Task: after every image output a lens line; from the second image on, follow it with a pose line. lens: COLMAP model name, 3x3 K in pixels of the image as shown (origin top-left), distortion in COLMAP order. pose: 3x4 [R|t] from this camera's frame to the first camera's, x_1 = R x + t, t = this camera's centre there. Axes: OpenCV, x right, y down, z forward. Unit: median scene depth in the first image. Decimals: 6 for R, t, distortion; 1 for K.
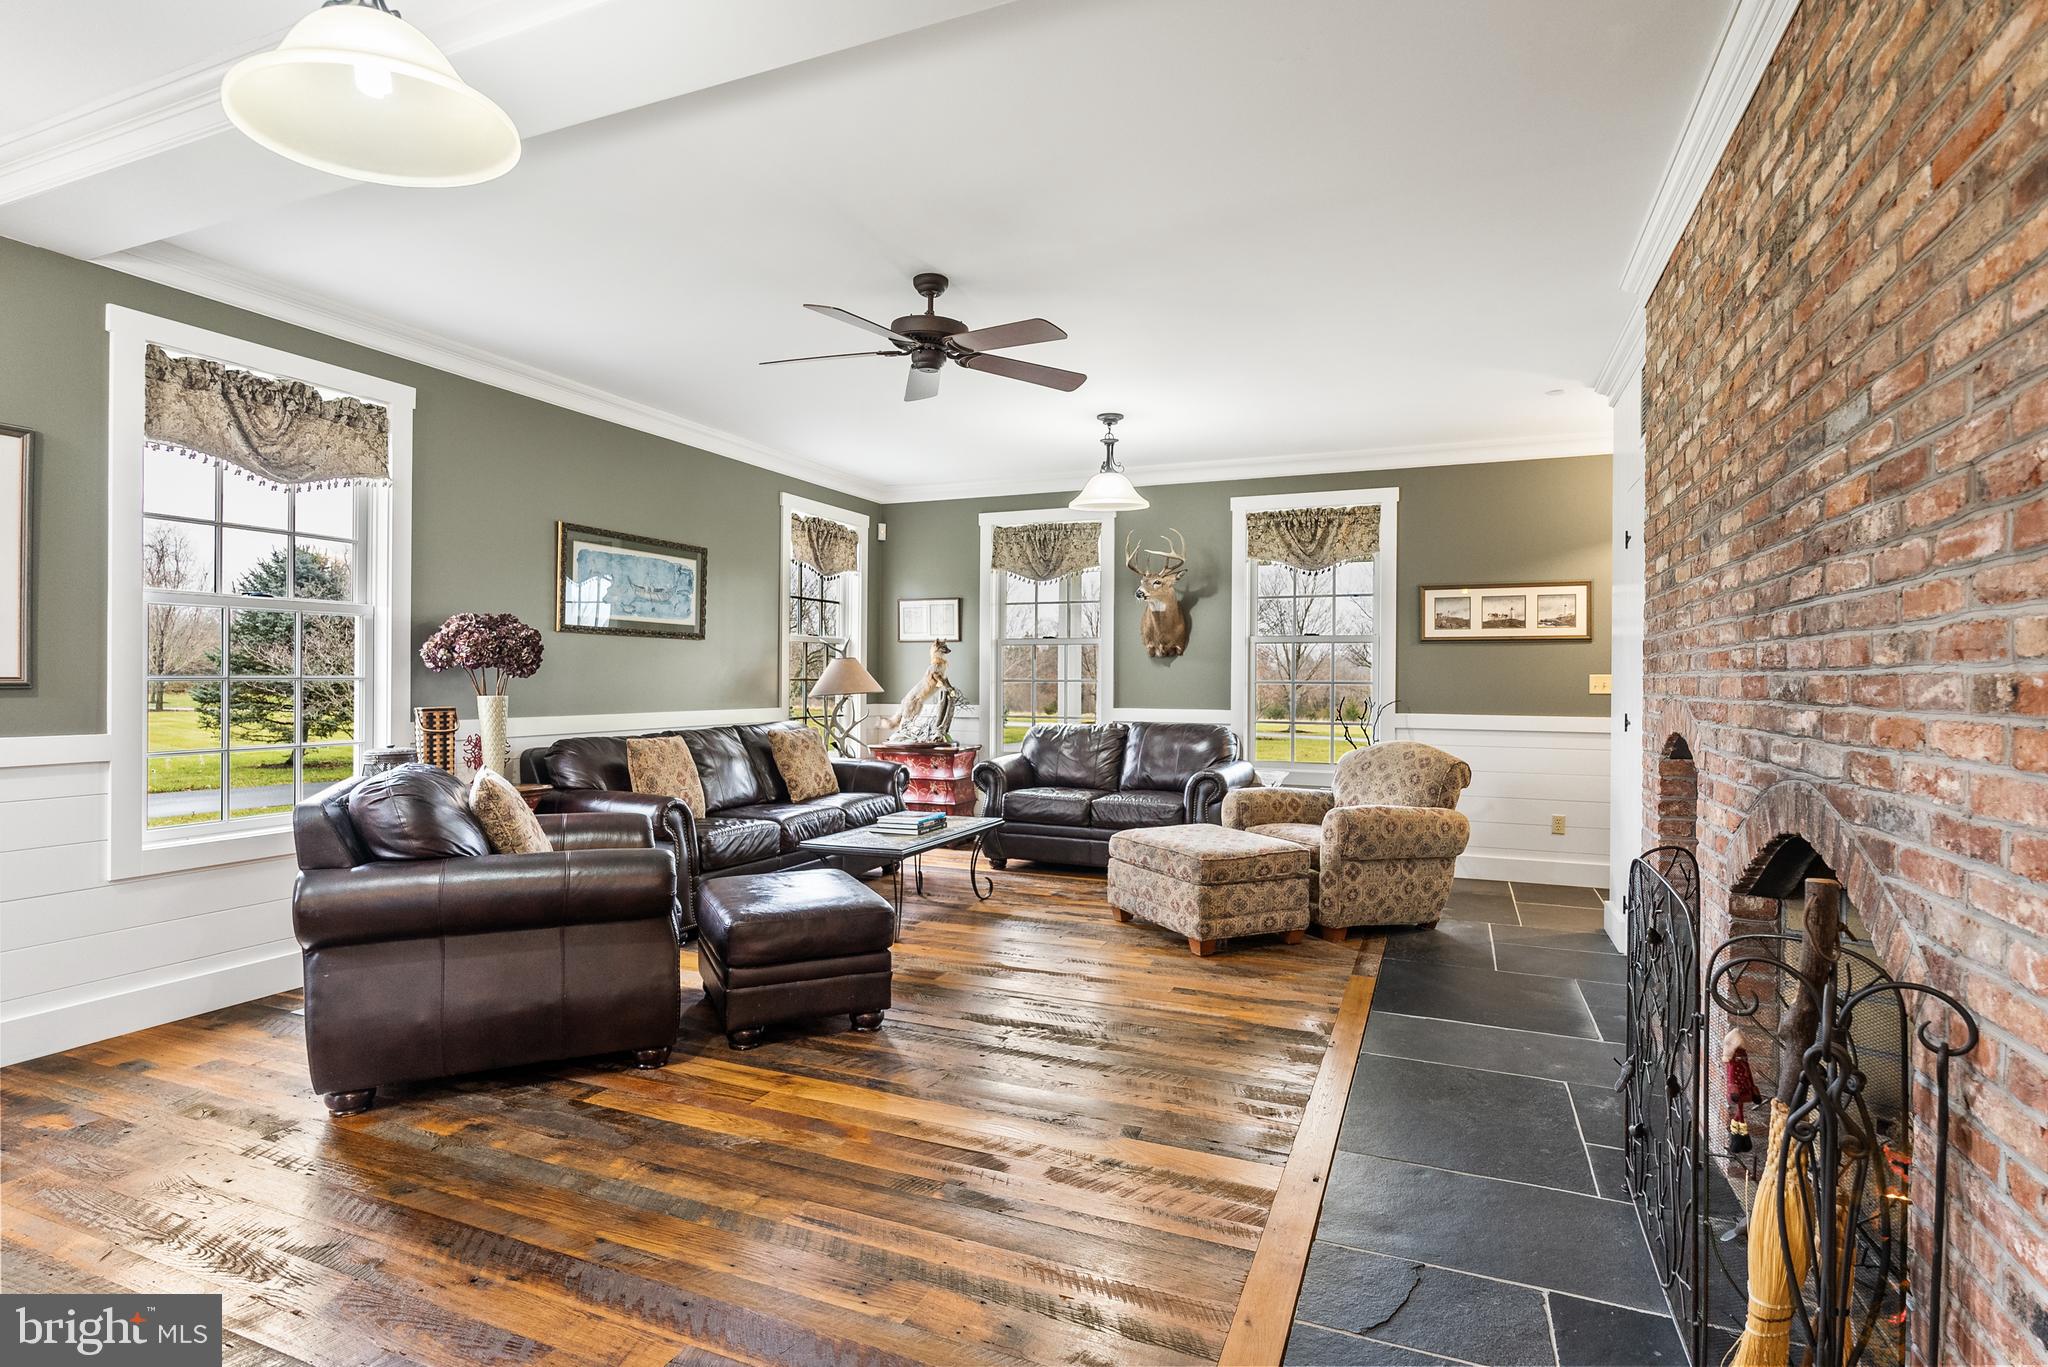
lens RADIAL K [[1013.4, 0, 1028.6], [0, 1013.4, 686.2], [0, 0, 1]] dist [0.002735, -0.000122]
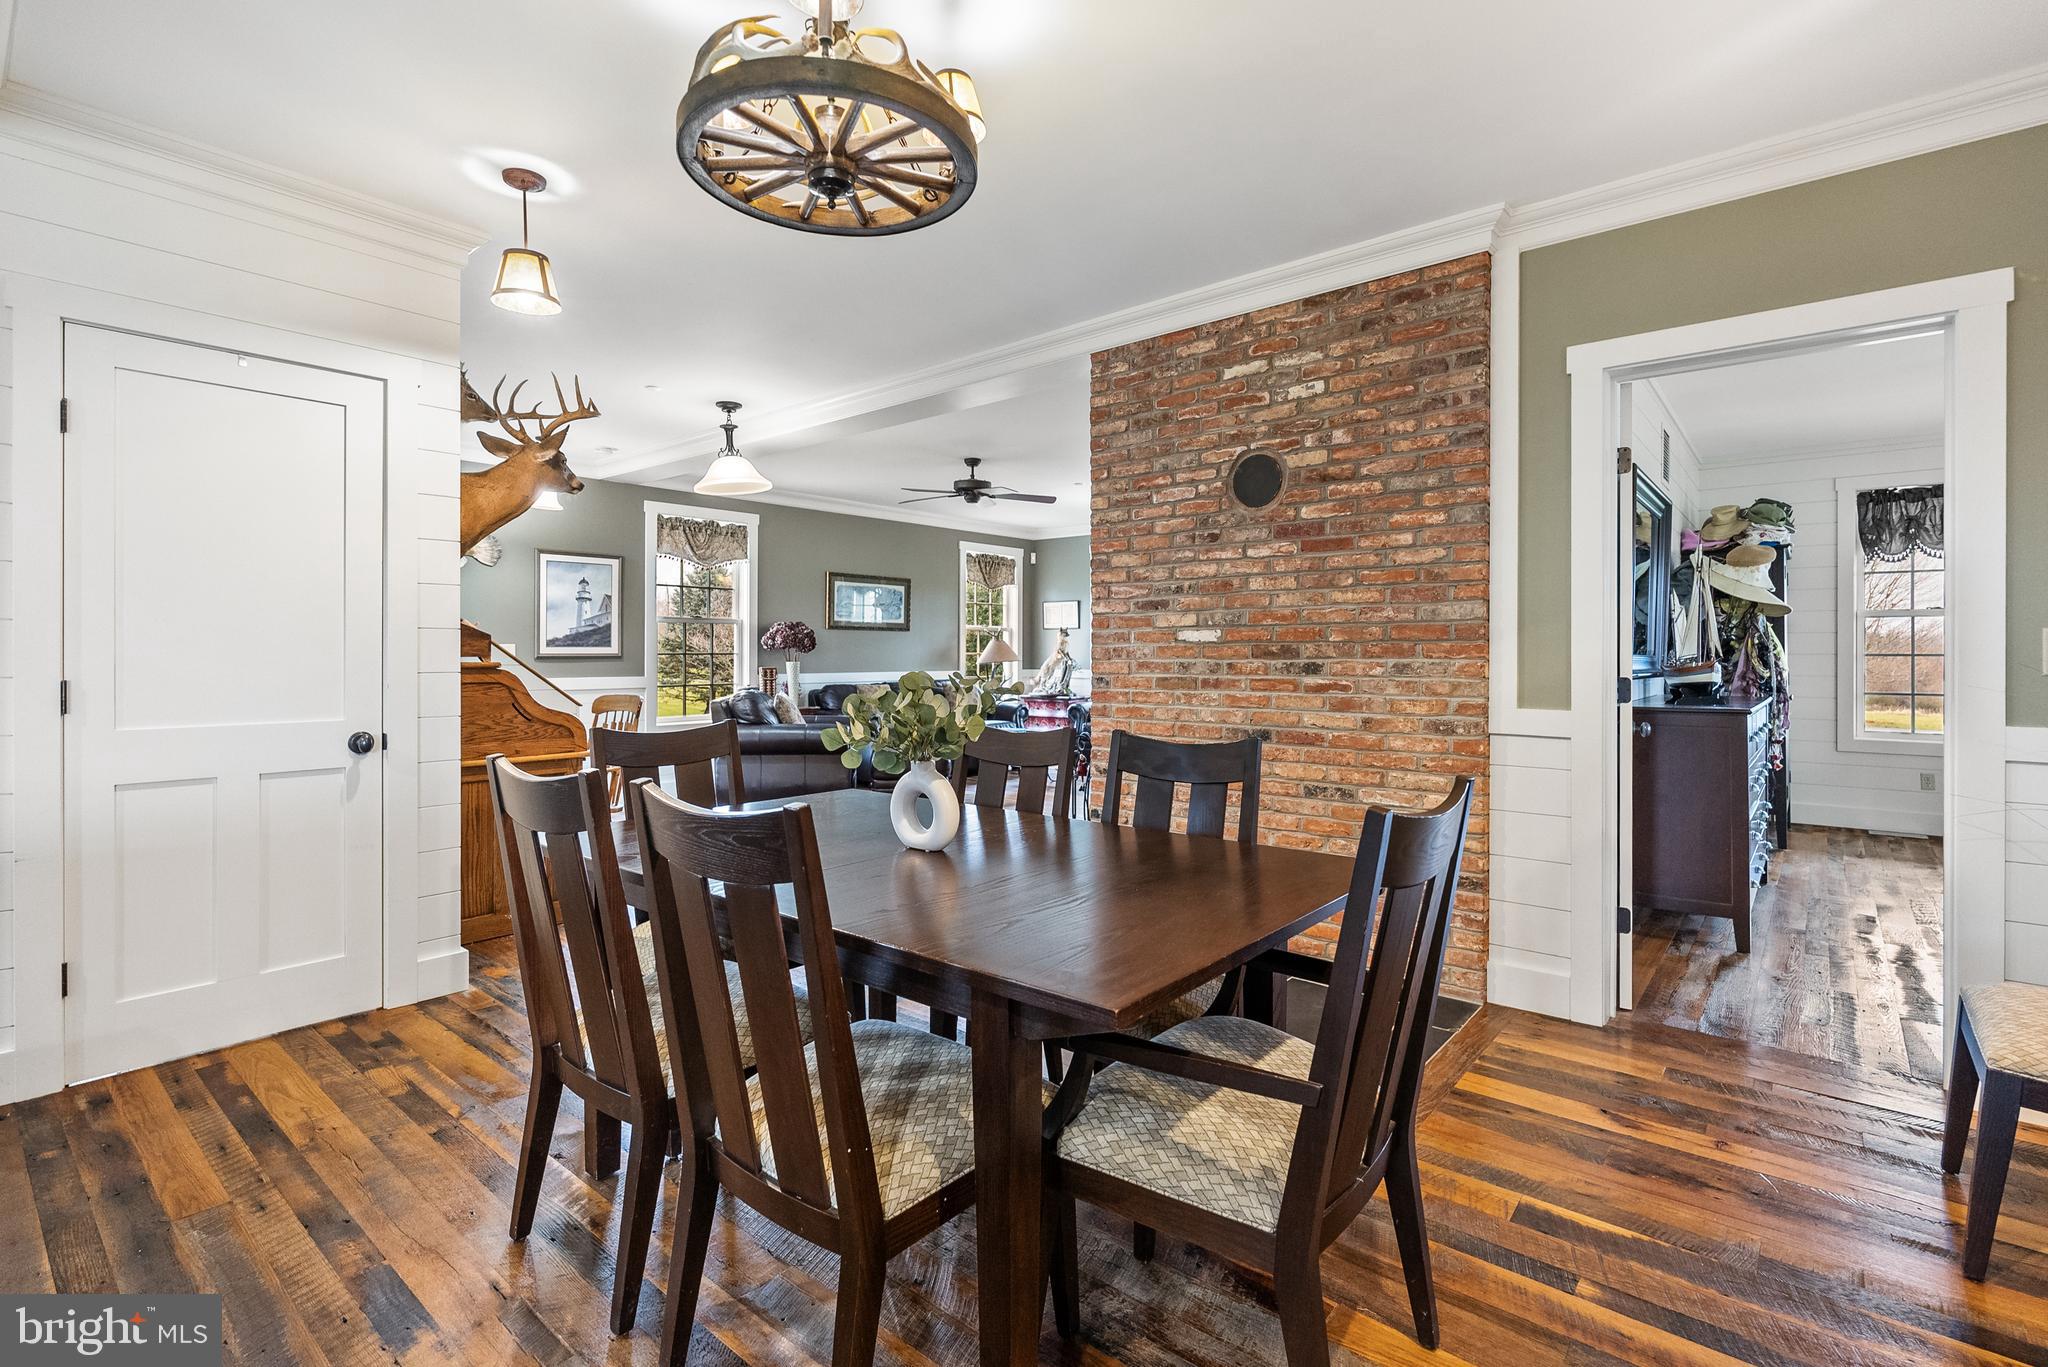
lens RADIAL K [[932.6, 0, 1020.0], [0, 932.6, 665.0], [0, 0, 1]] dist [-0.000380, 0.000000]
pose [[0.955145, -0.001268, -0.296136, 0.442117], [0.002308, 0.999992, 0.003165, 0.009763], [0.296130, -0.003707, 0.955140, -0.626556]]
